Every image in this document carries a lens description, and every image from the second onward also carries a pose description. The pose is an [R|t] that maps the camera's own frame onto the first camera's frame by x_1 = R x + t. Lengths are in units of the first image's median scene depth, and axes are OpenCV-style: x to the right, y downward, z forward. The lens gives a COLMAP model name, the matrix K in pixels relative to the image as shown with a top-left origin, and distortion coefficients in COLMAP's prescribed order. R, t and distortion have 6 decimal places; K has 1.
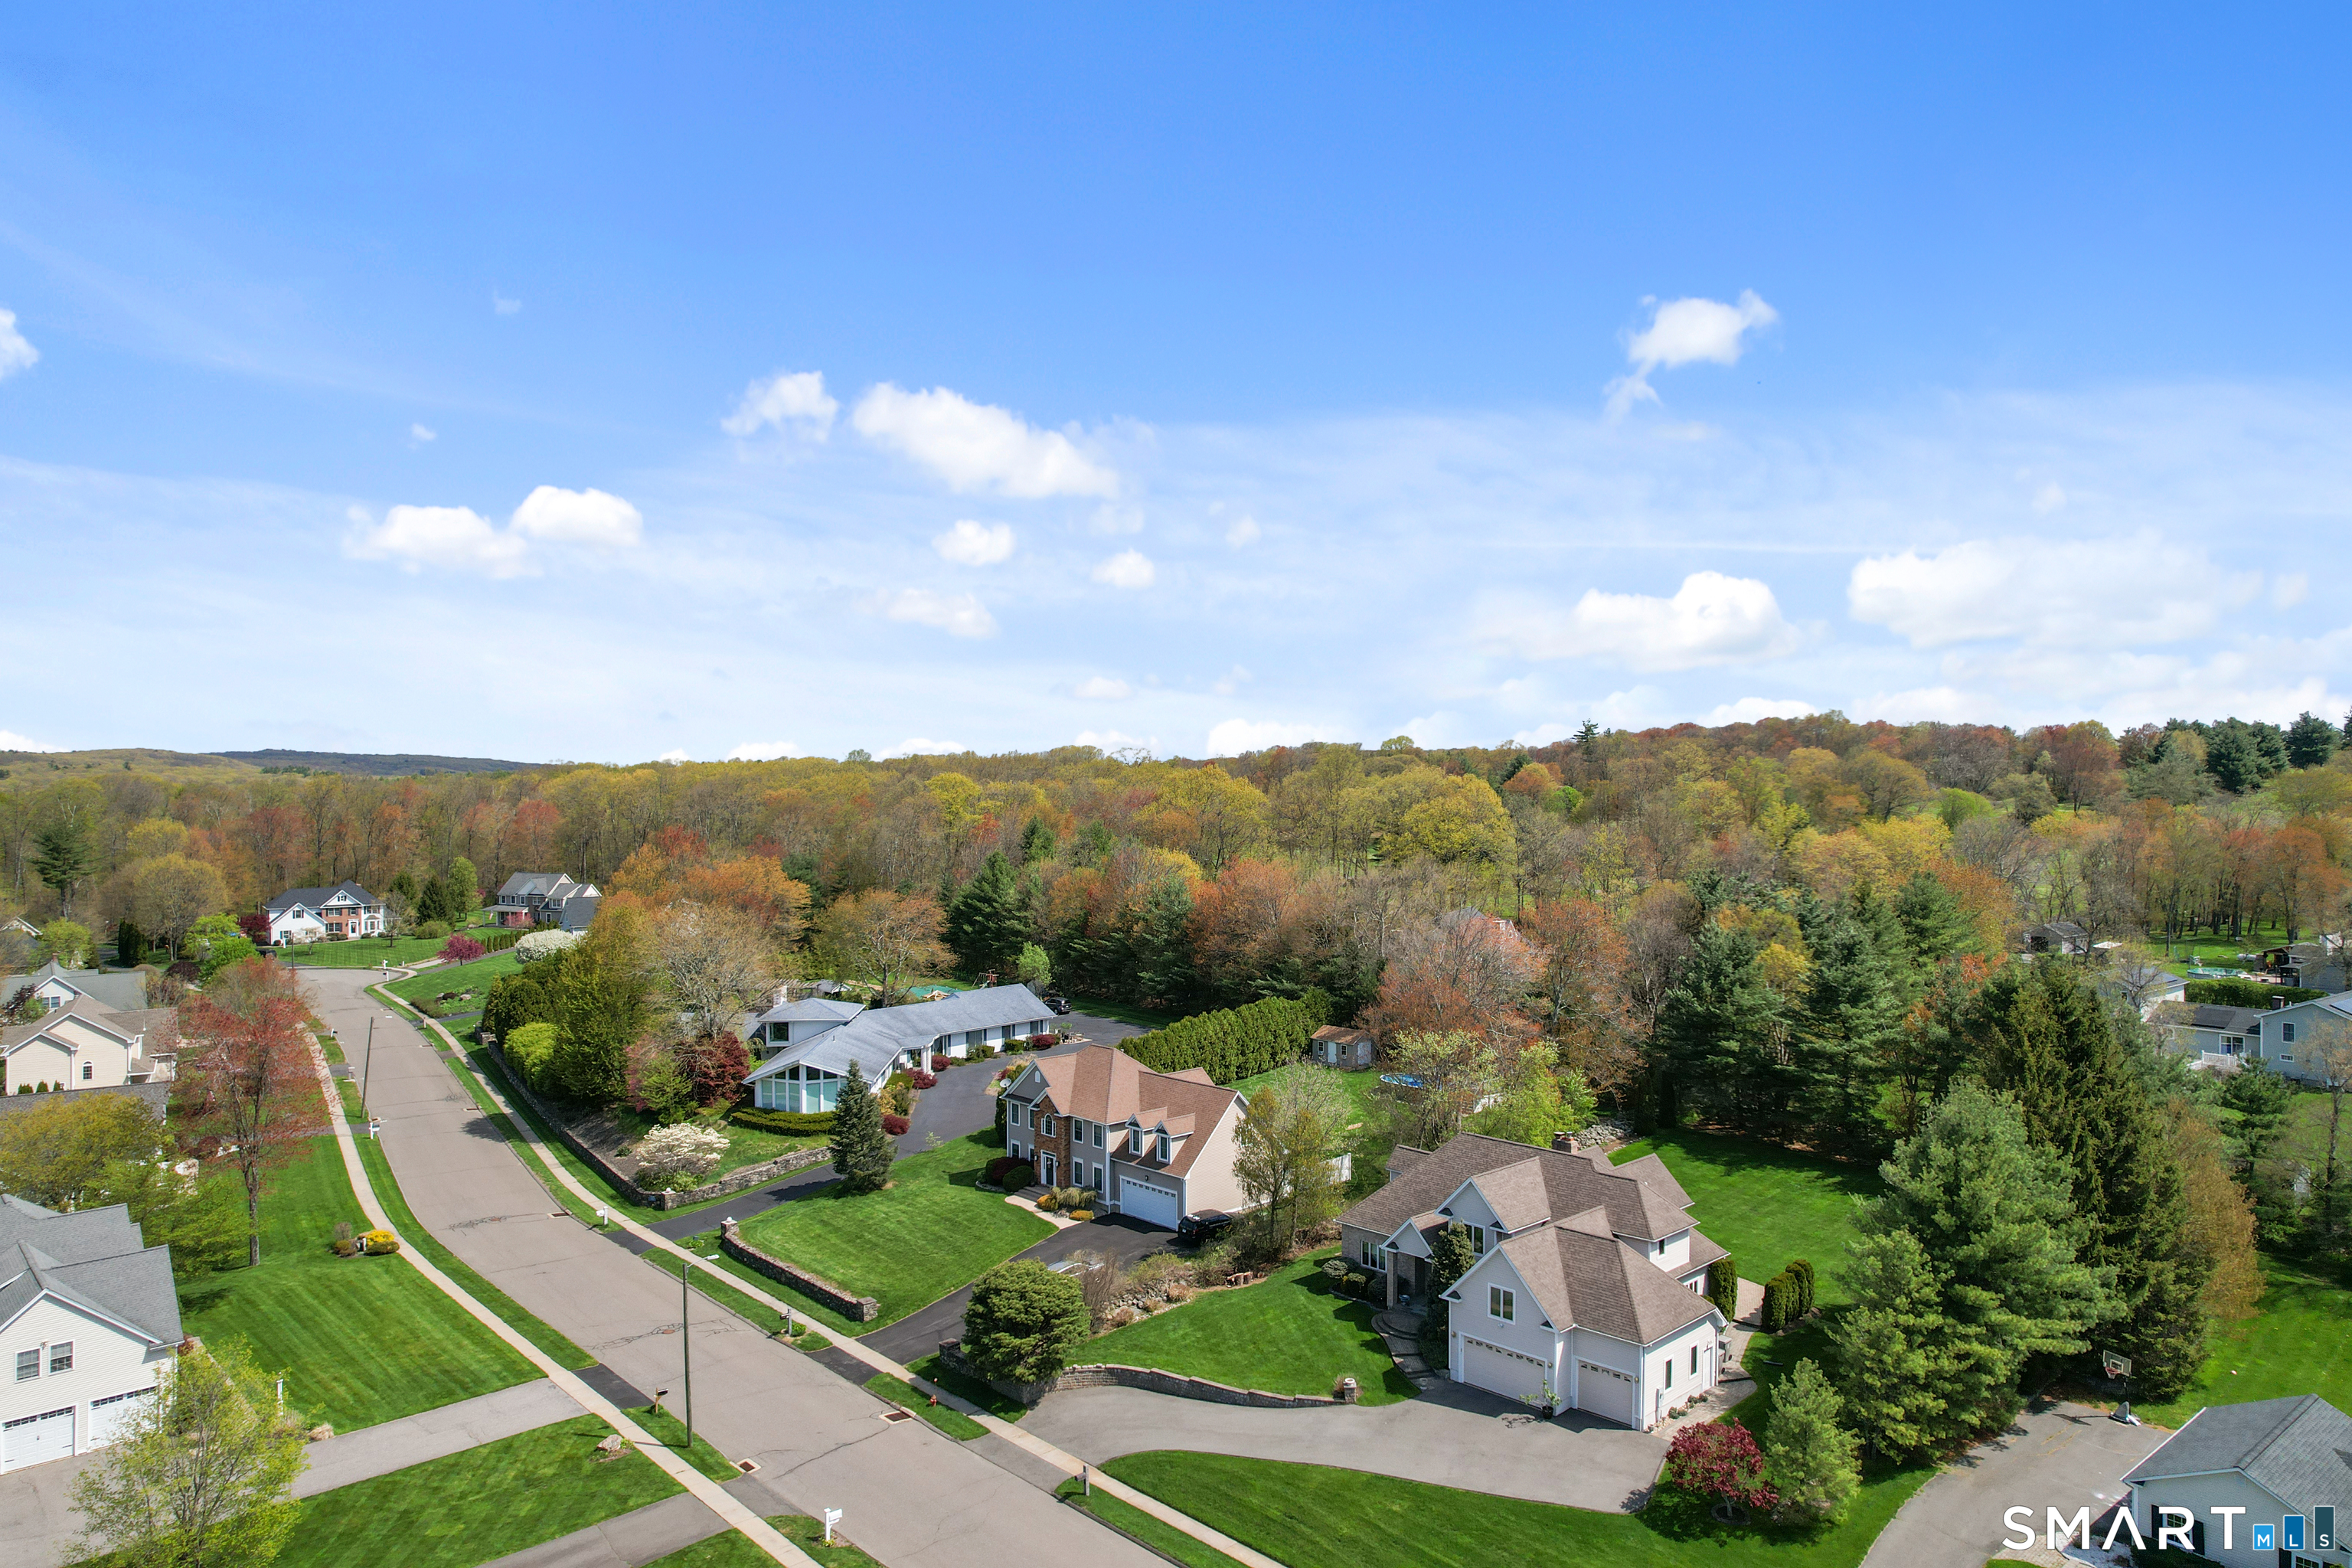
lens RADIAL K [[1503.3, 0, 1185.0], [0, 1503.3, 788.2], [0, 0, 1]] dist [-0.071463, 0.060290]
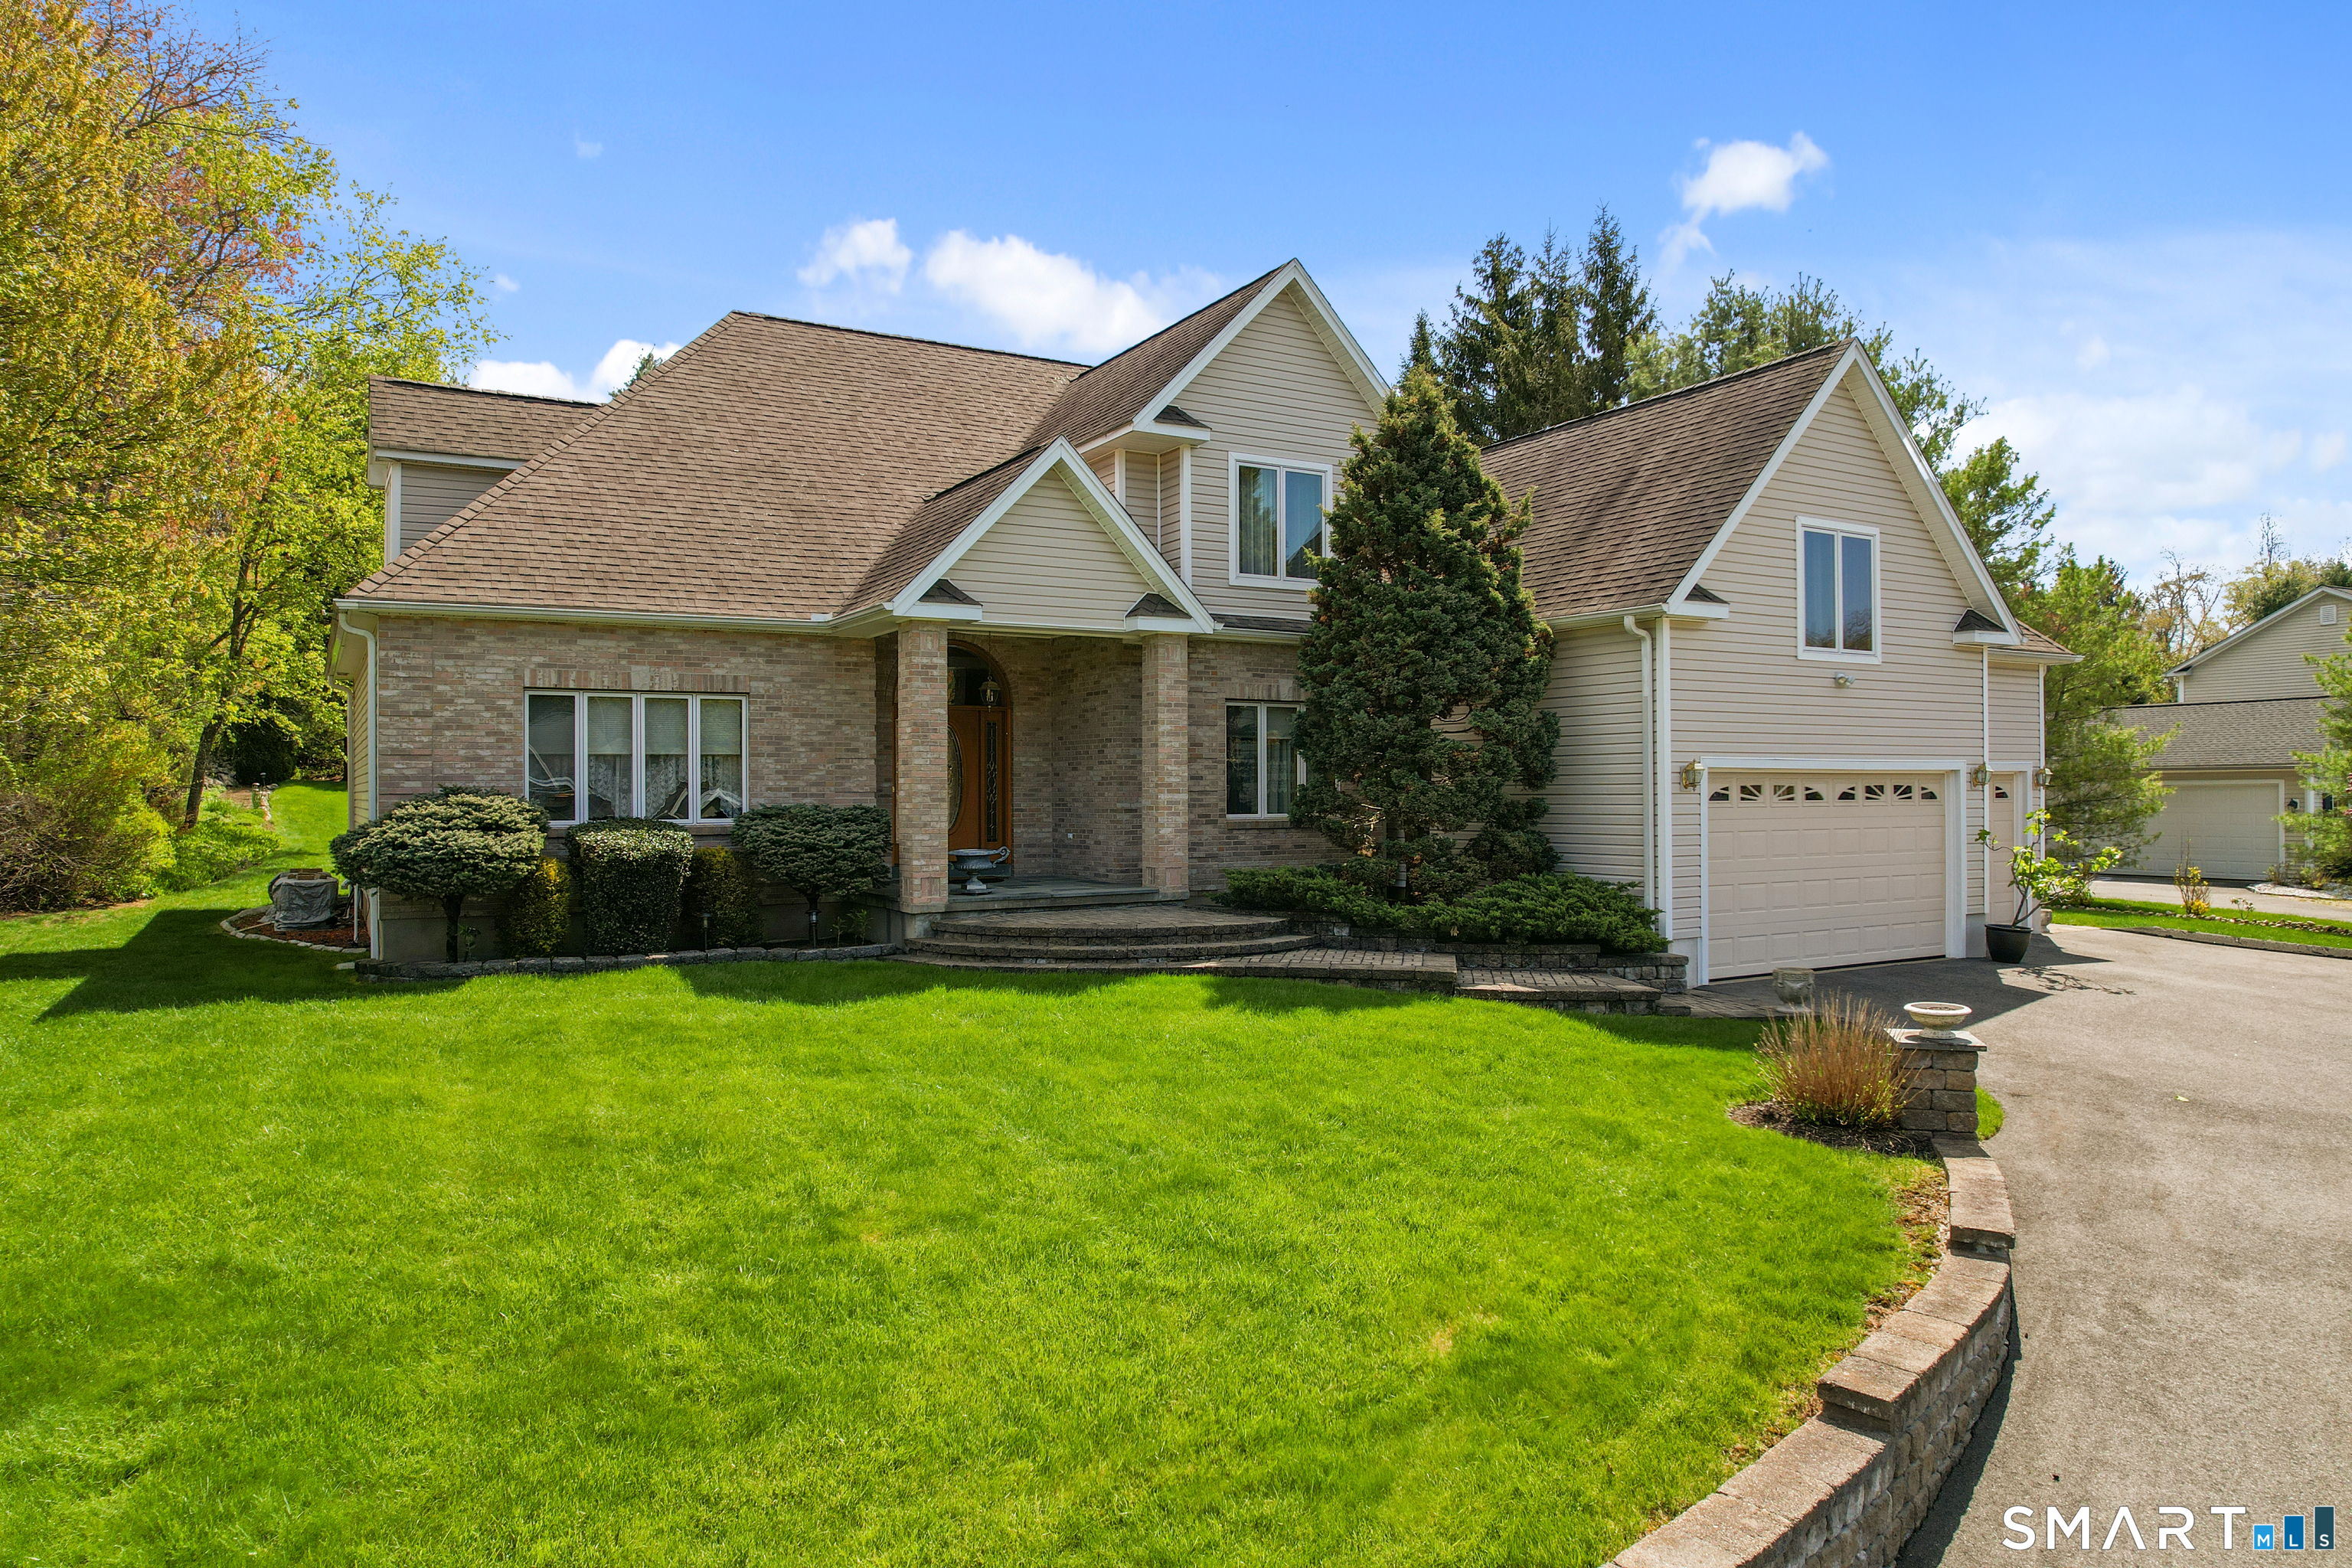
lens RADIAL K [[1503.3, 0, 1185.0], [0, 1503.3, 788.2], [0, 0, 1]] dist [-0.071463, 0.060290]
pose [[0.218610, 0.008242, 0.975778, -0.039136], [0.011373, 0.999875, -0.010994, 0.275196], [-0.975746, 0.013501, 0.218489, 0.760725]]
